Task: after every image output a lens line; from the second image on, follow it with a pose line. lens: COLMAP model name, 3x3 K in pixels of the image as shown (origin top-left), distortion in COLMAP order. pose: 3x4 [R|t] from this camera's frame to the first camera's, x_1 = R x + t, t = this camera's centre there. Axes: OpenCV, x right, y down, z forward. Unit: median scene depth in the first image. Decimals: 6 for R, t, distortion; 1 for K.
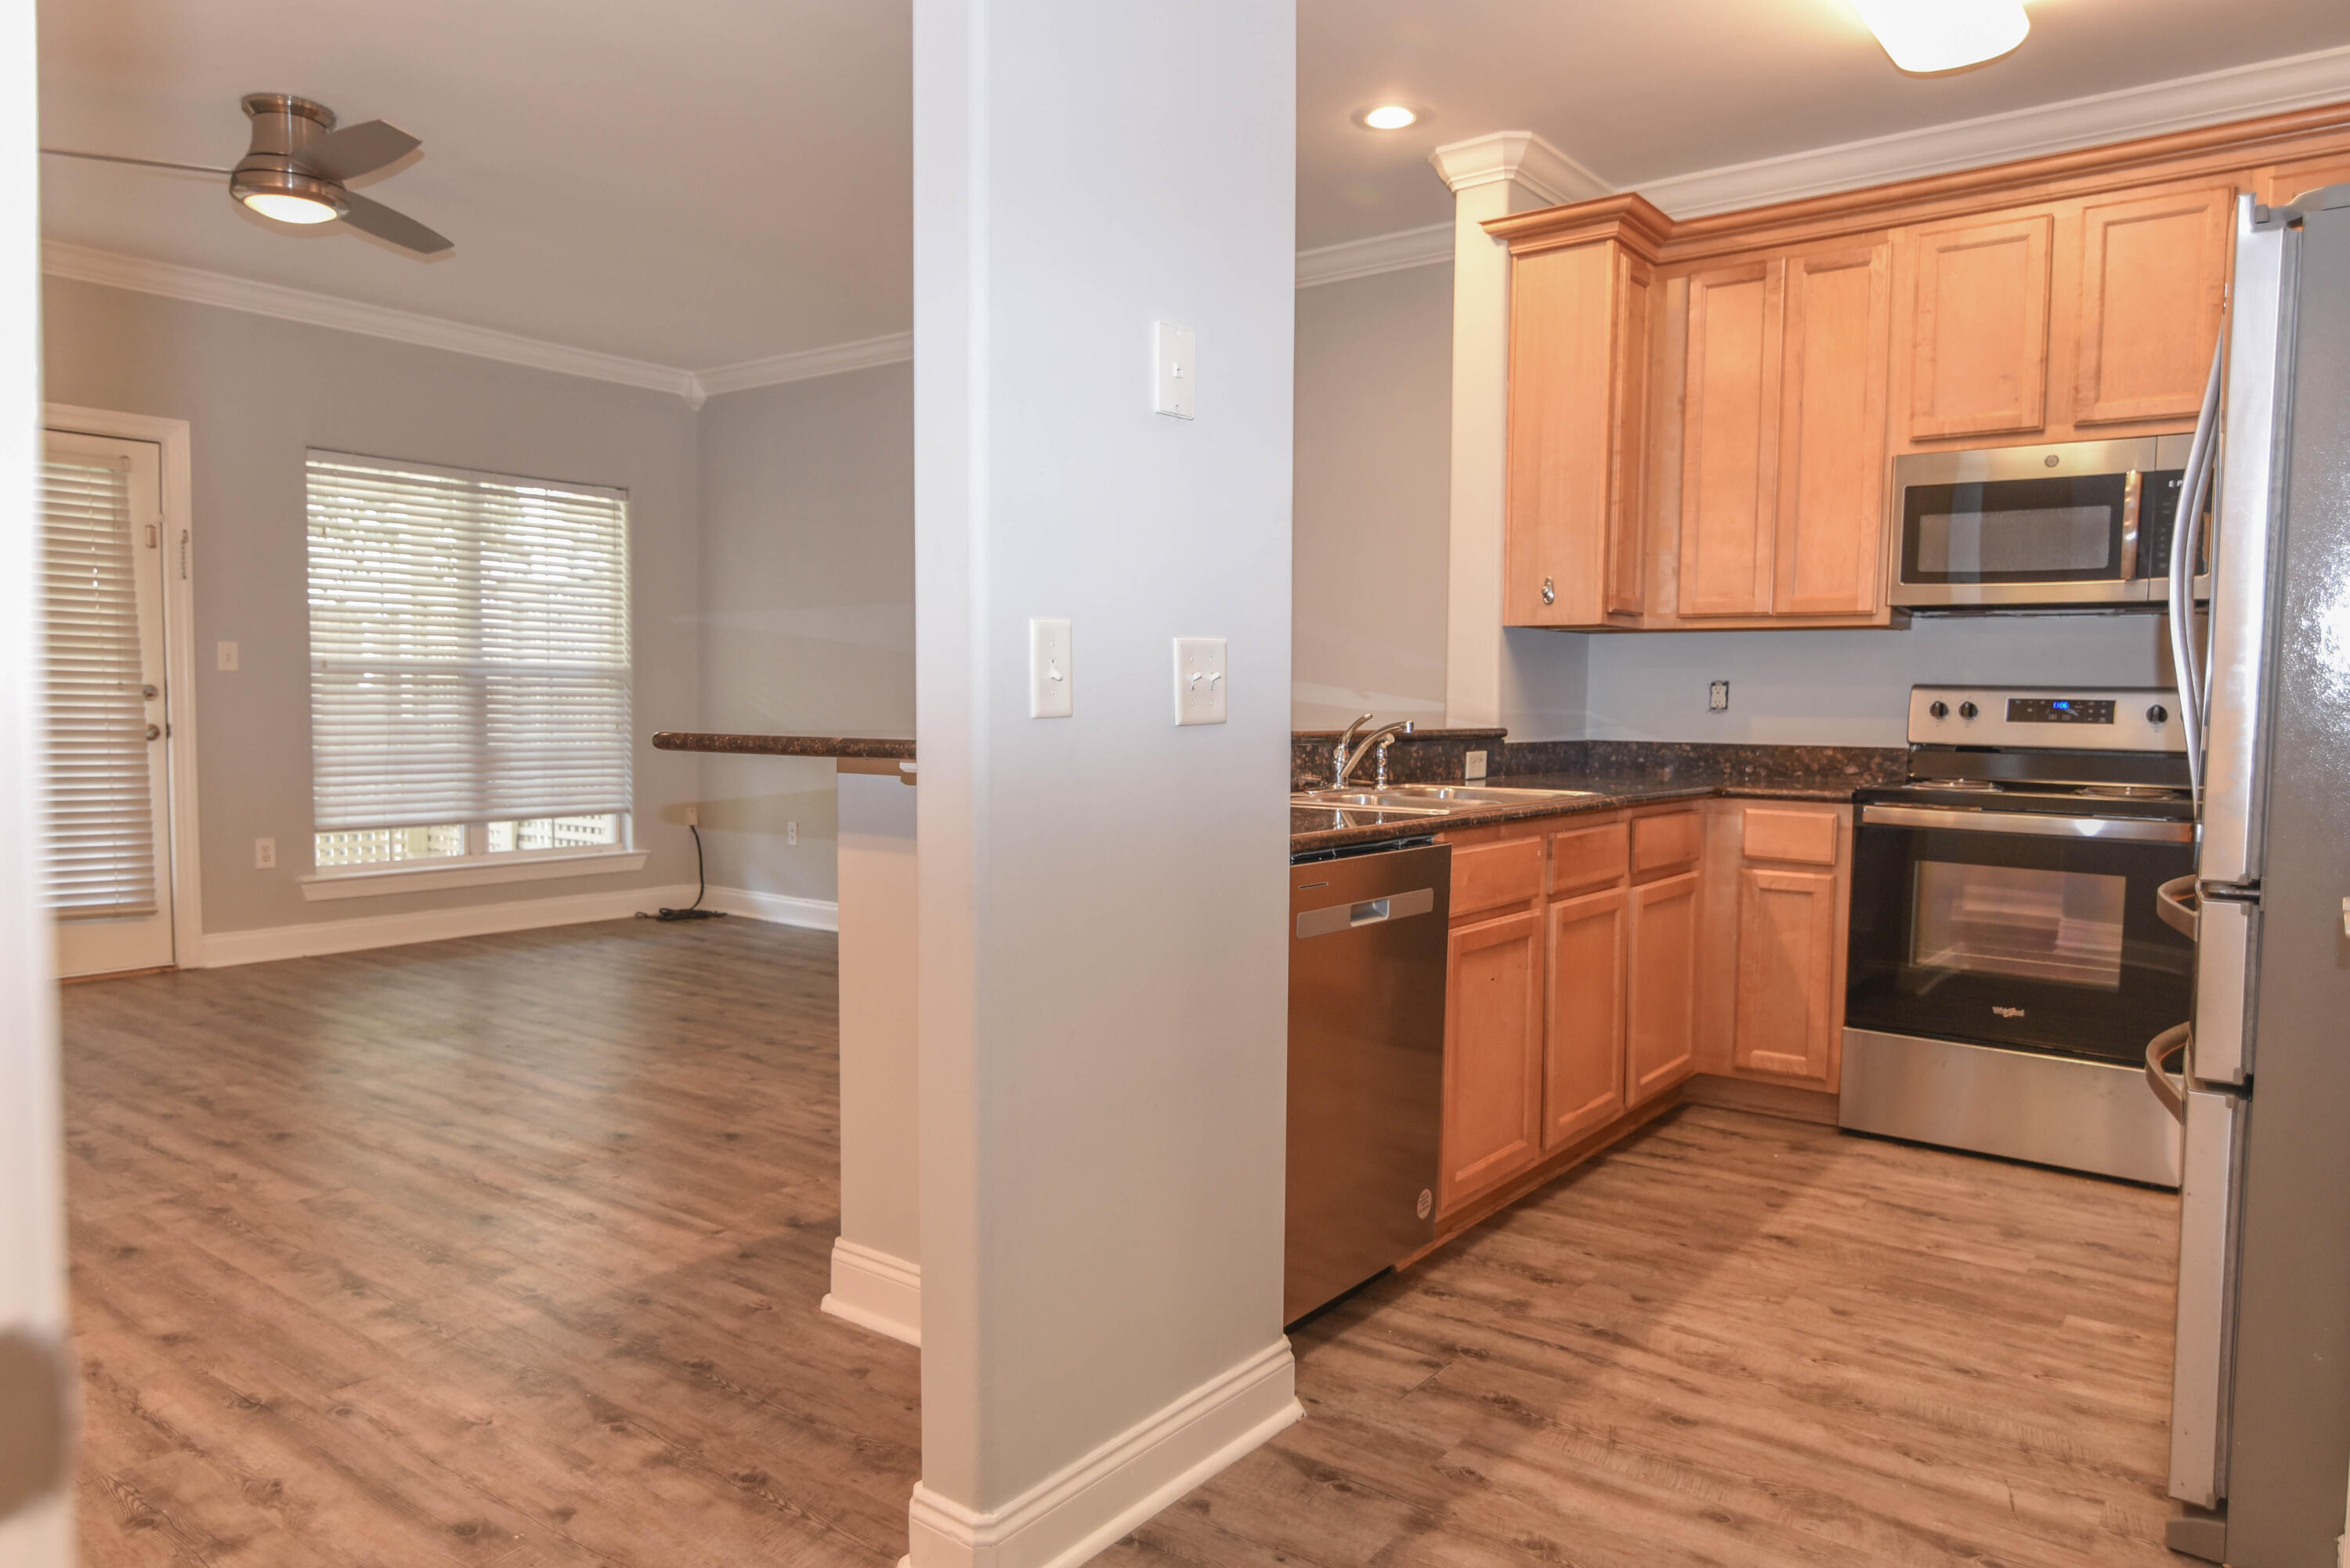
lens RADIAL K [[1553.9, 0, 1171.7], [0, 1553.9, 789.3], [0, 0, 1]] dist [-0.000184, -0.000138]
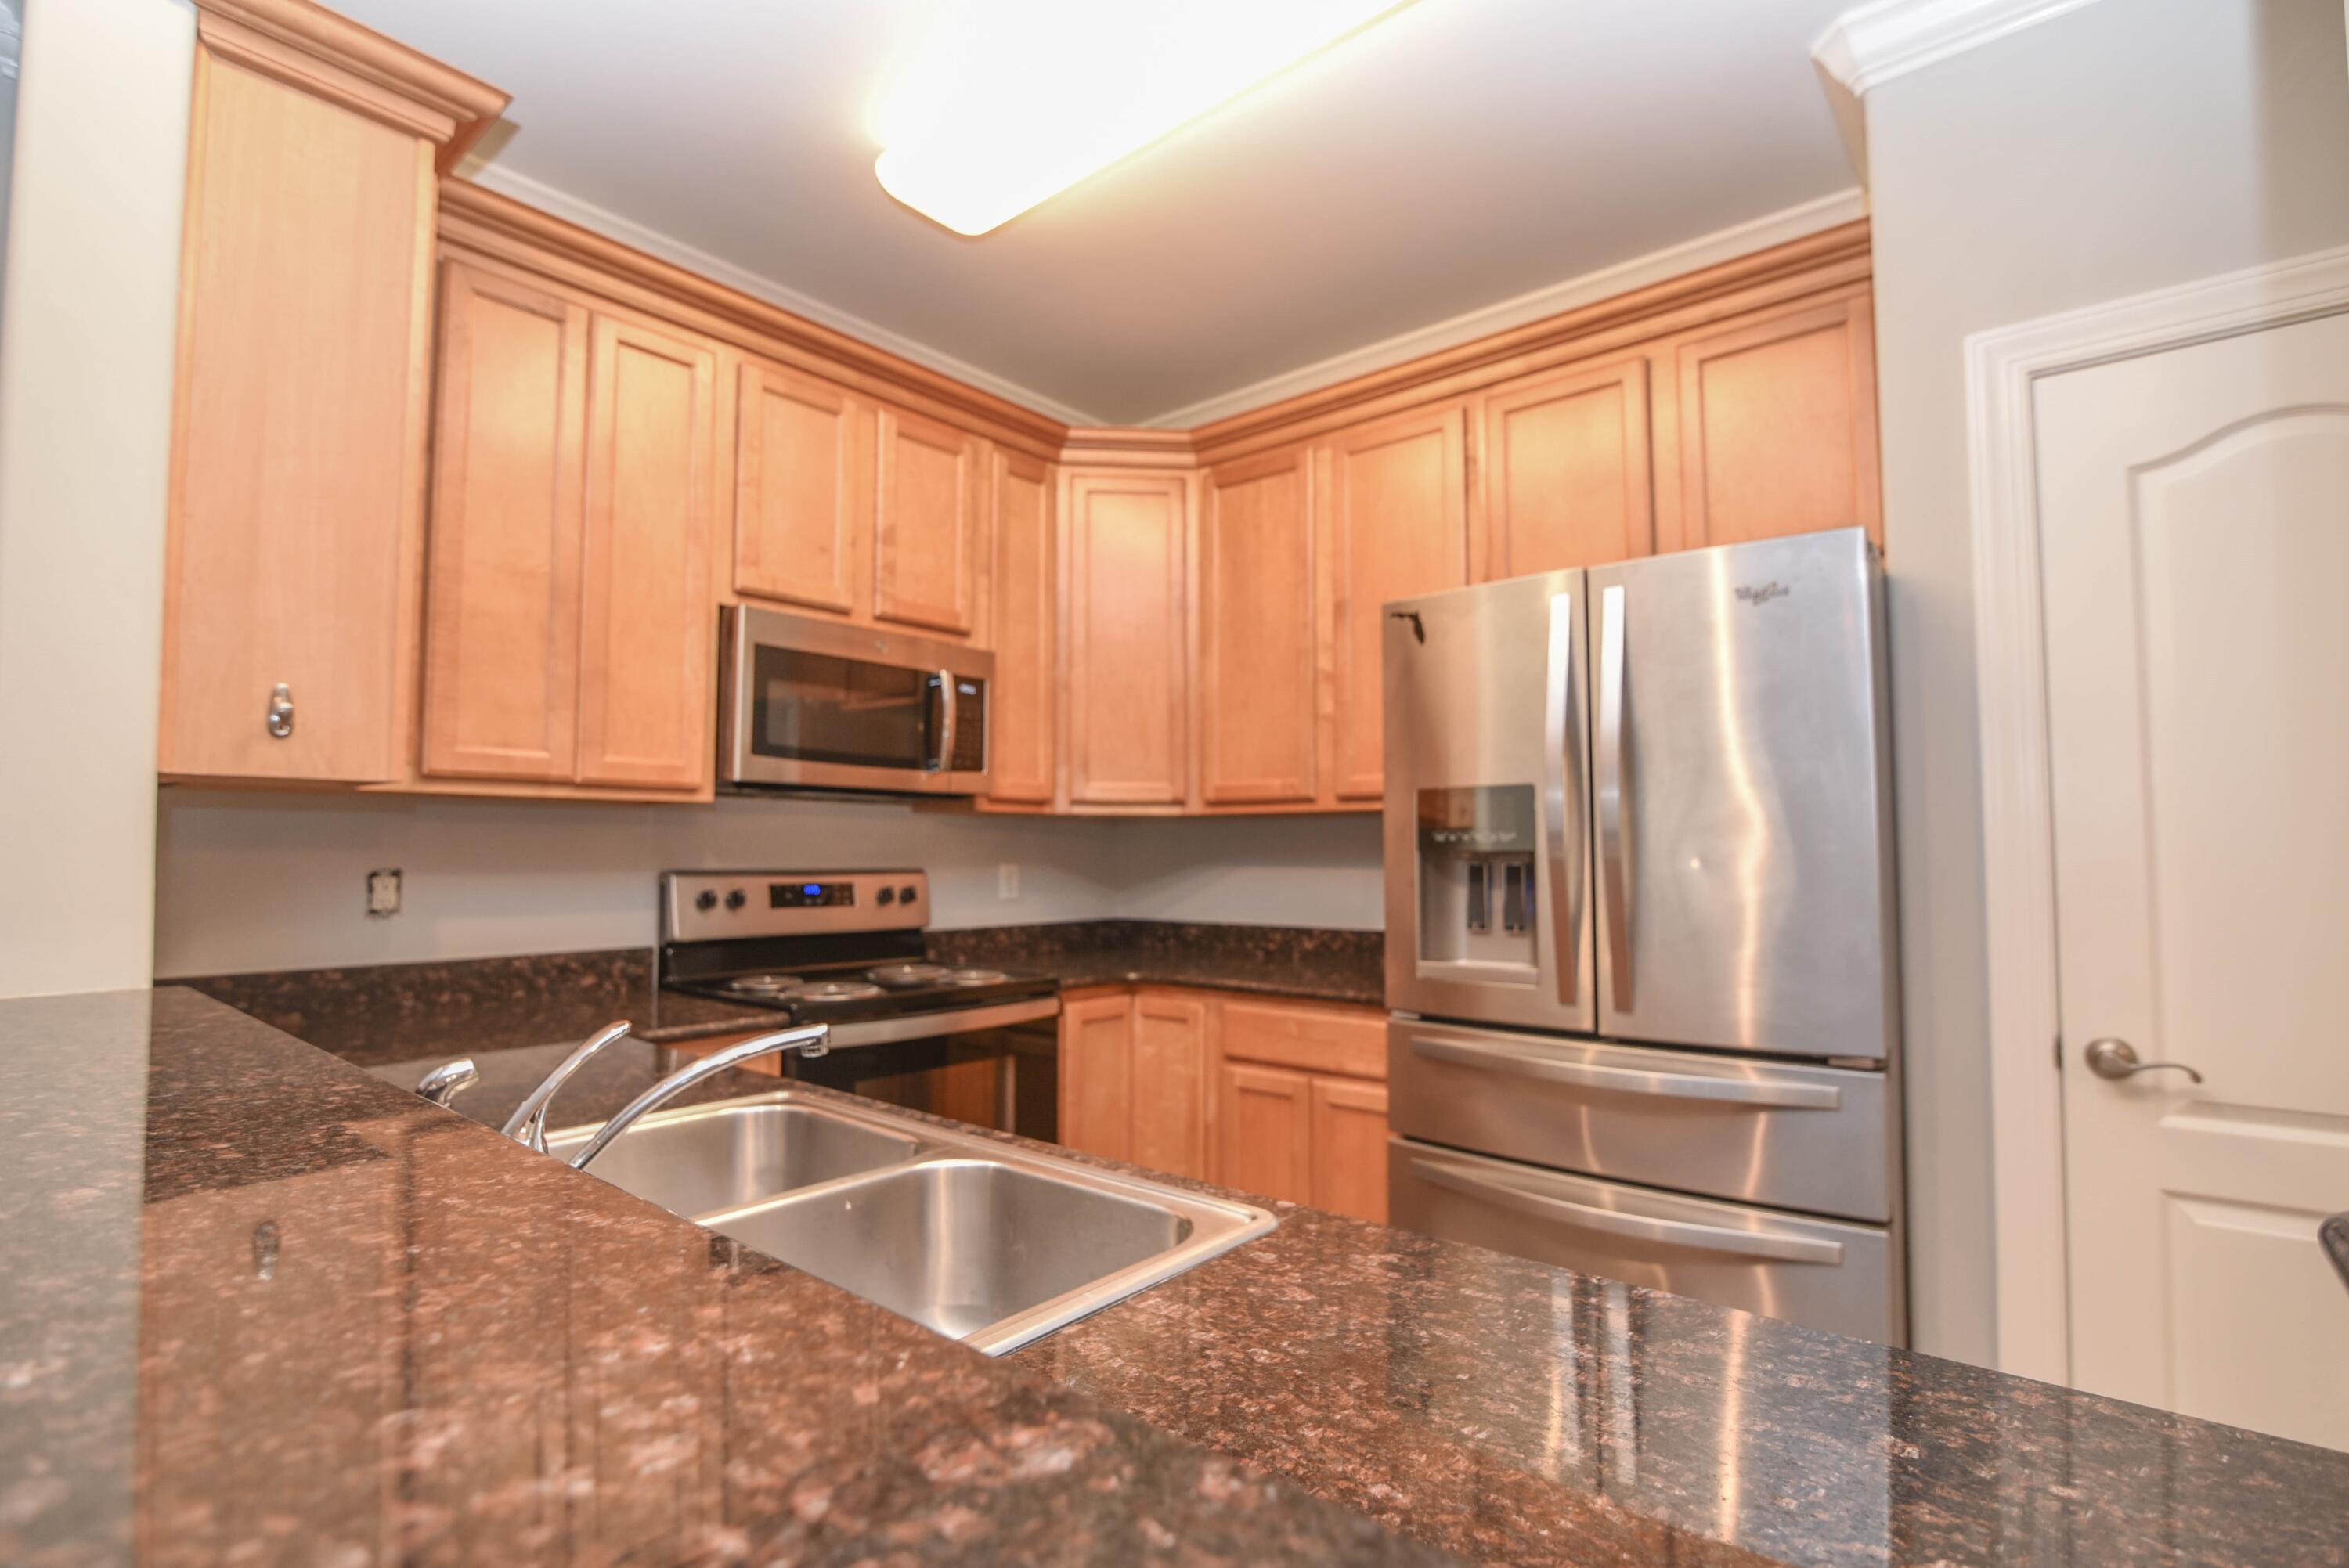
lens RADIAL K [[1104.1, 0, 1170.2], [0, 1104.1, 792.6], [0, 0, 1]] dist [0.000338, 0.000000]
pose [[0.058549, 0.041841, 0.997407, -0.104354], [0.062173, 0.997029, -0.045475, -0.061907], [-0.996347, 0.064674, 0.055774, 0.650815]]
